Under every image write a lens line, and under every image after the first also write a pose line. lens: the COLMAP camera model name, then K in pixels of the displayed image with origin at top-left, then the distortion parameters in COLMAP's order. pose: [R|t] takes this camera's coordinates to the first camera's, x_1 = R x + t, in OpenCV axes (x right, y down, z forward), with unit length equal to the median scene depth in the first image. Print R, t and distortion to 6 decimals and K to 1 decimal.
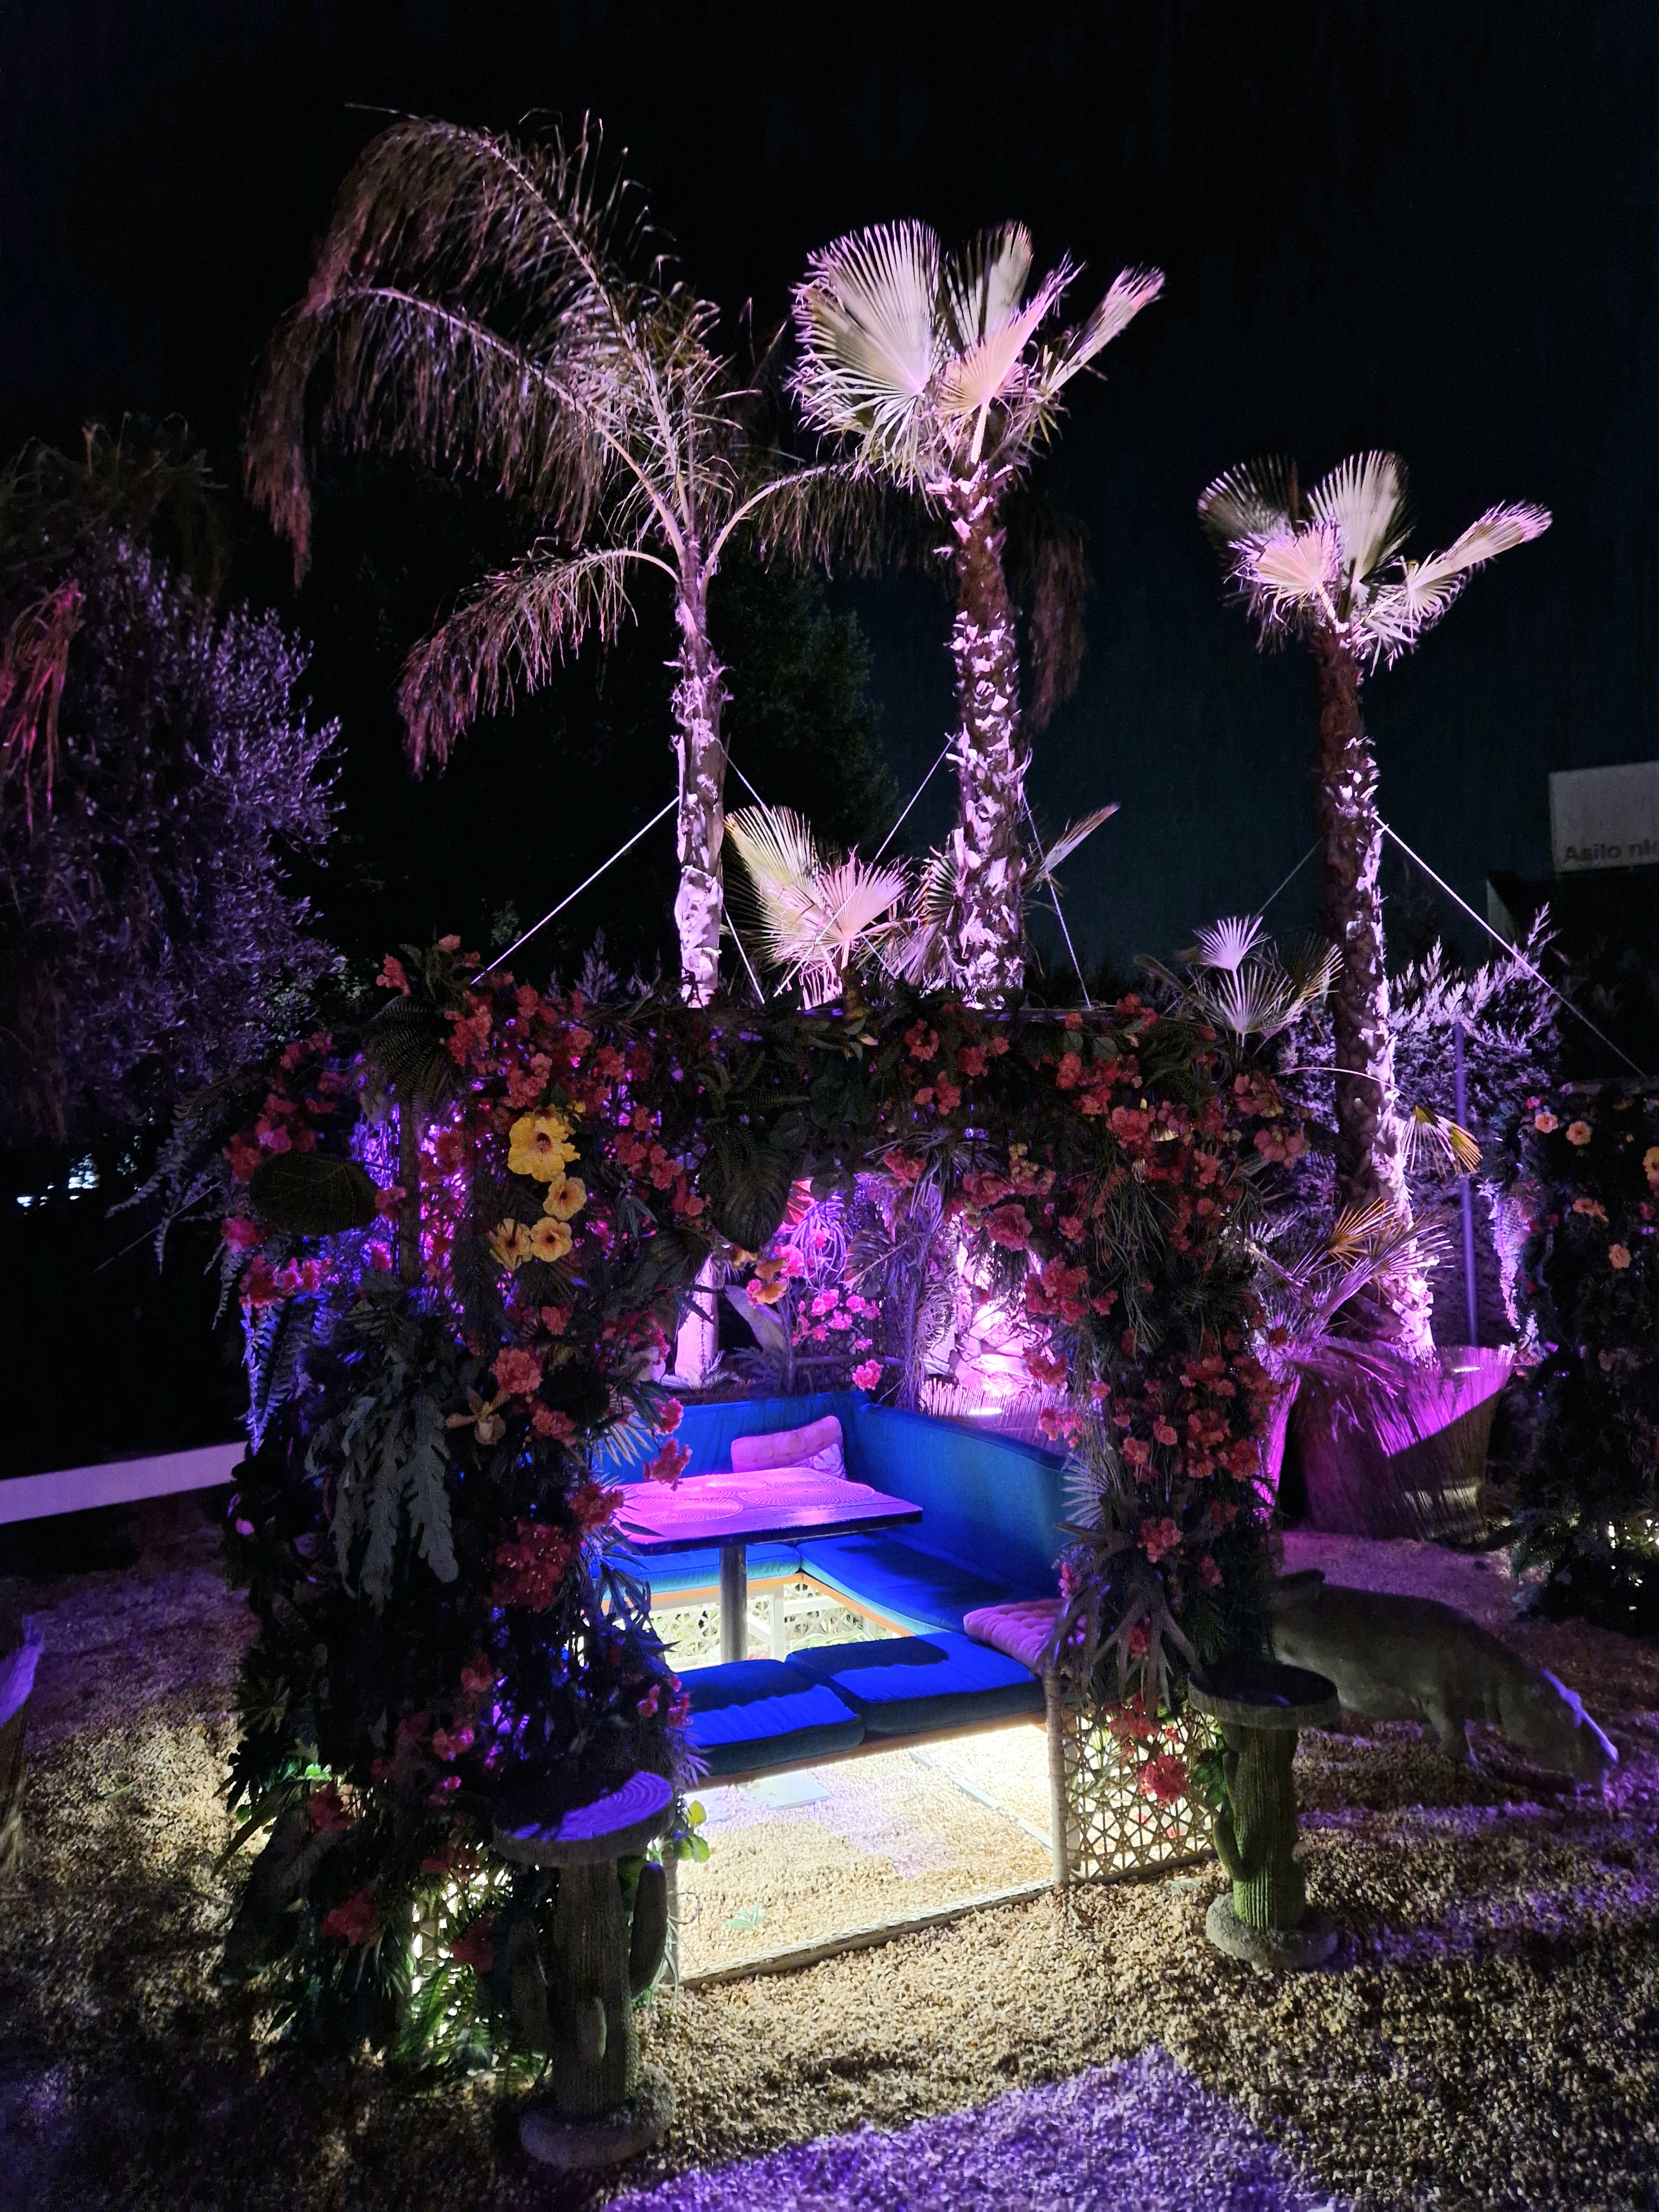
lens RADIAL K [[1479.3, 0, 828.8], [0, 1479.3, 1103.4], [0, 0, 1]] dist [-0.001447, -0.000081]
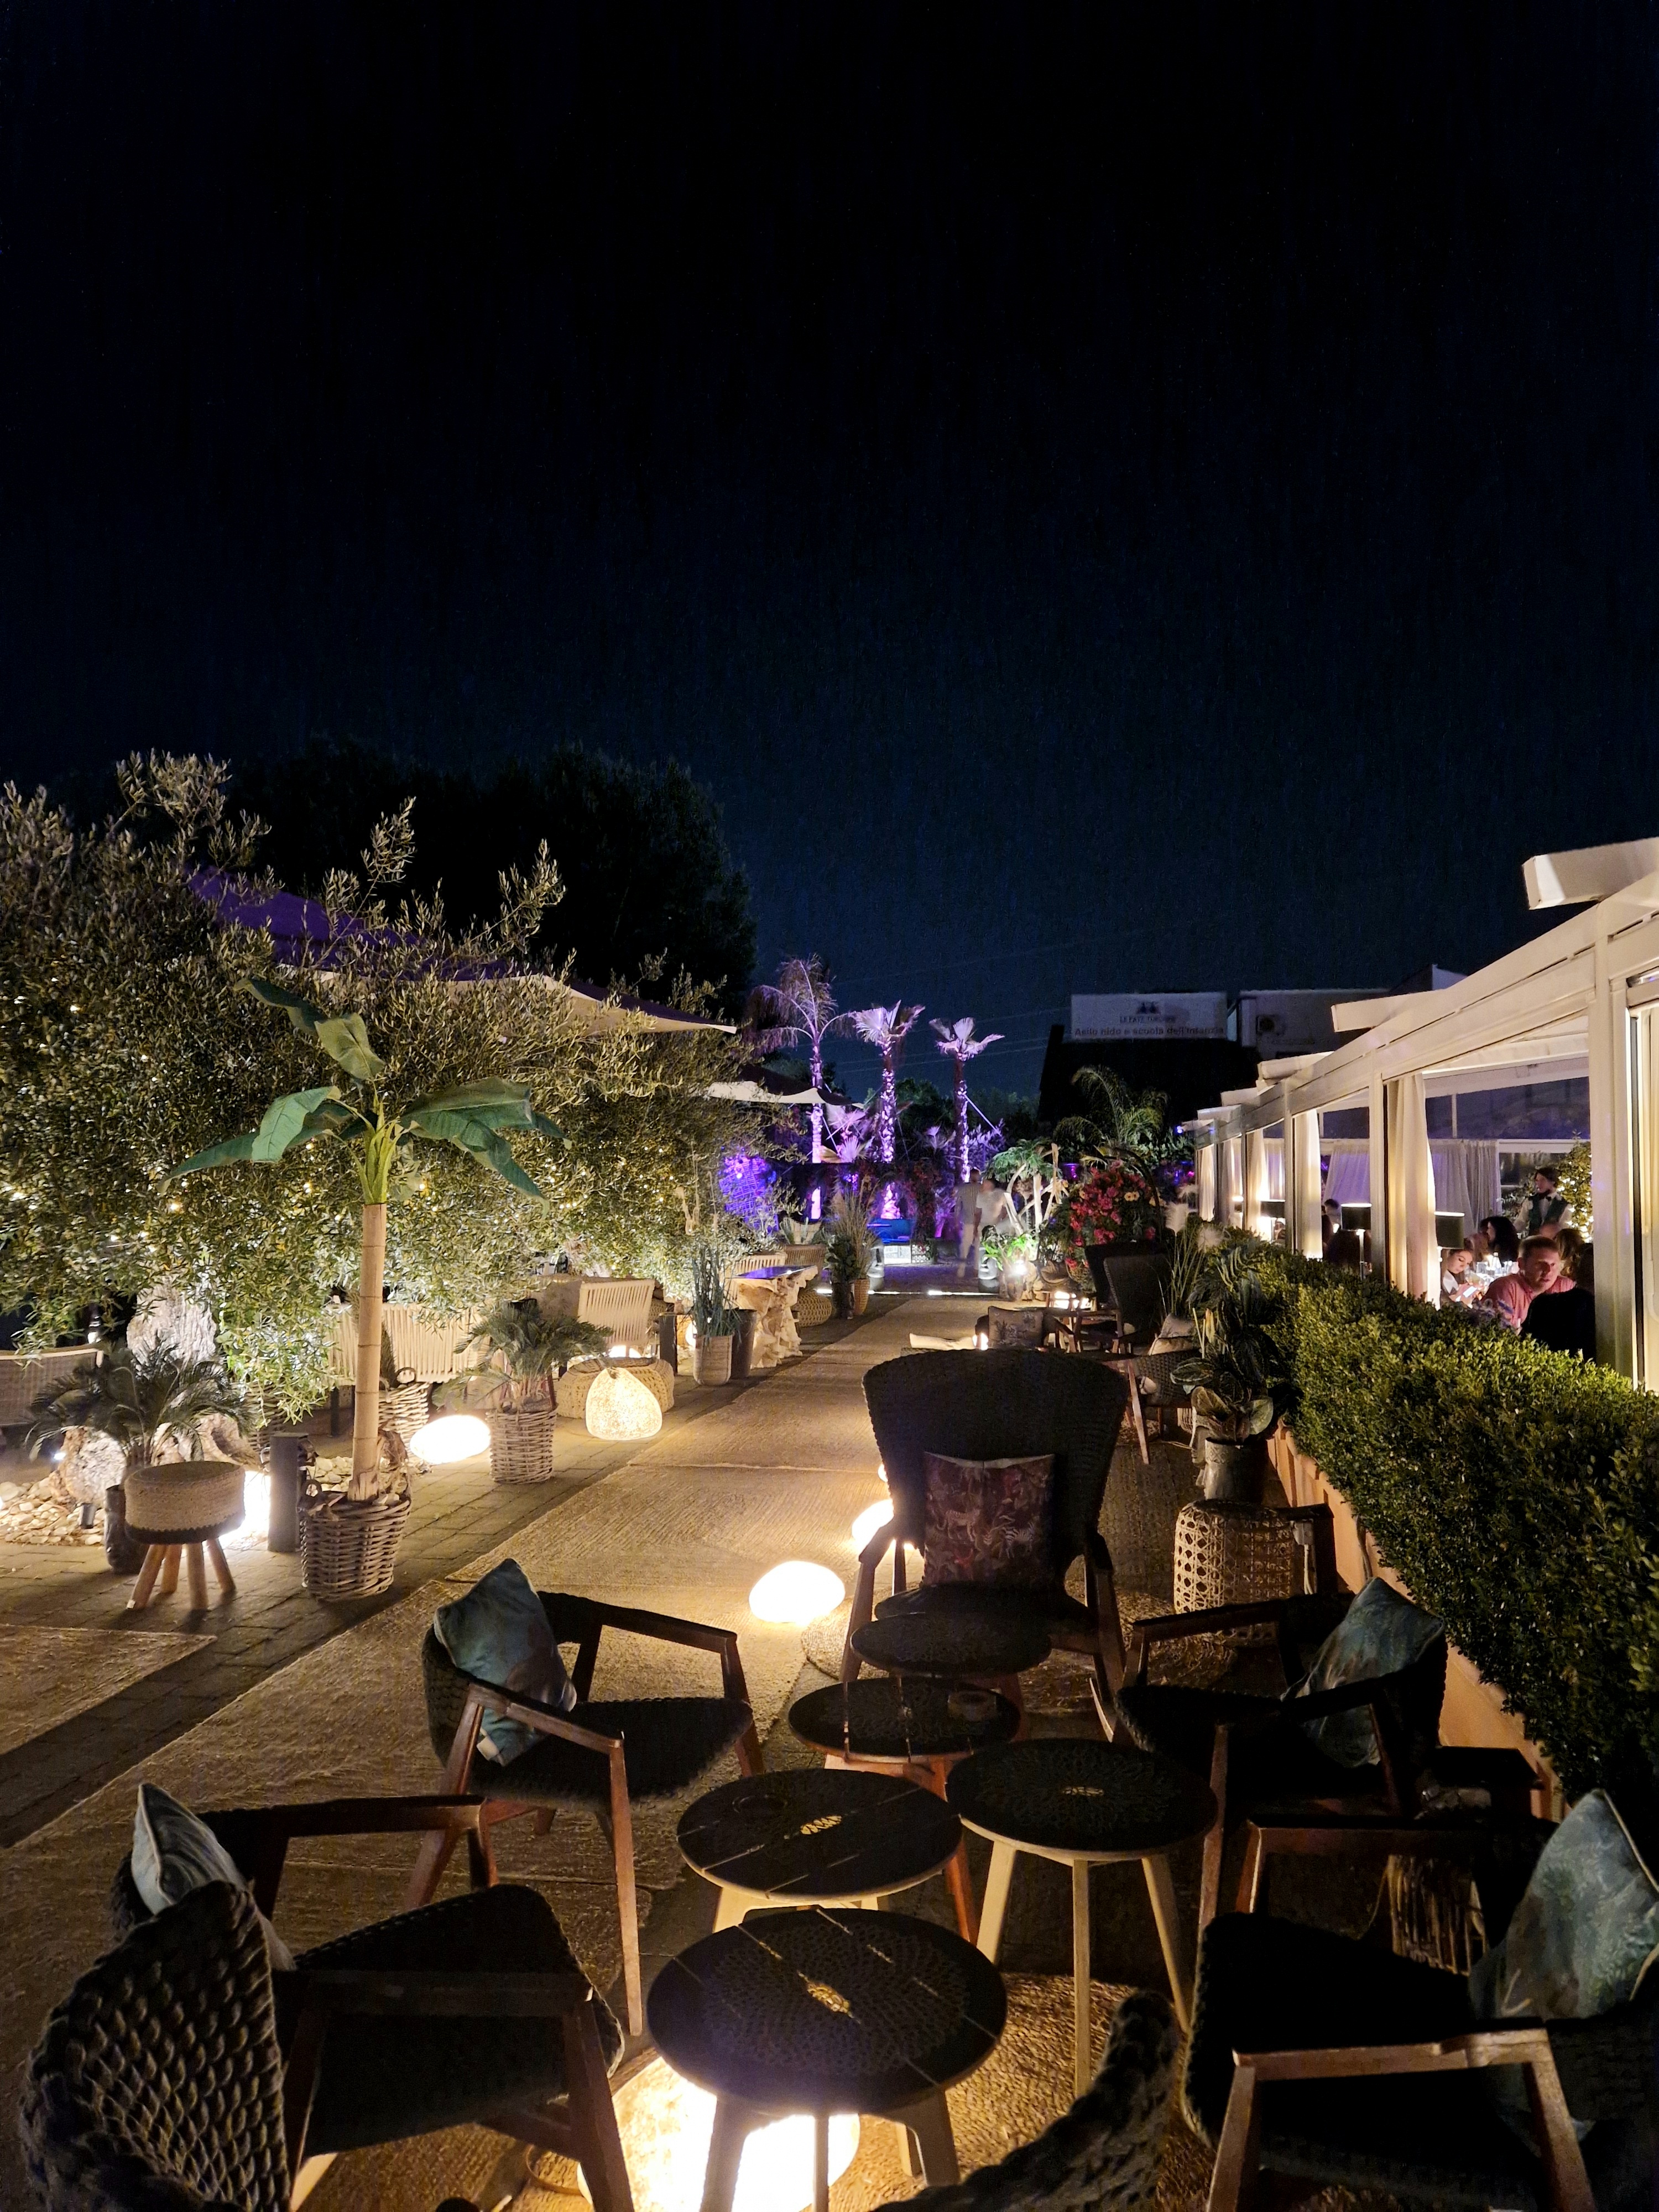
lens RADIAL K [[1479.3, 0, 830.0], [0, 1479.3, 1109.0], [0, 0, 1]] dist [-0.001447, -0.000081]
pose [[0.981002, 0.018802, 0.193085, -0.901254], [-0.023349, 0.999500, 0.021305, -0.247669], [-0.192588, -0.025408, 0.980951, -3.327846]]
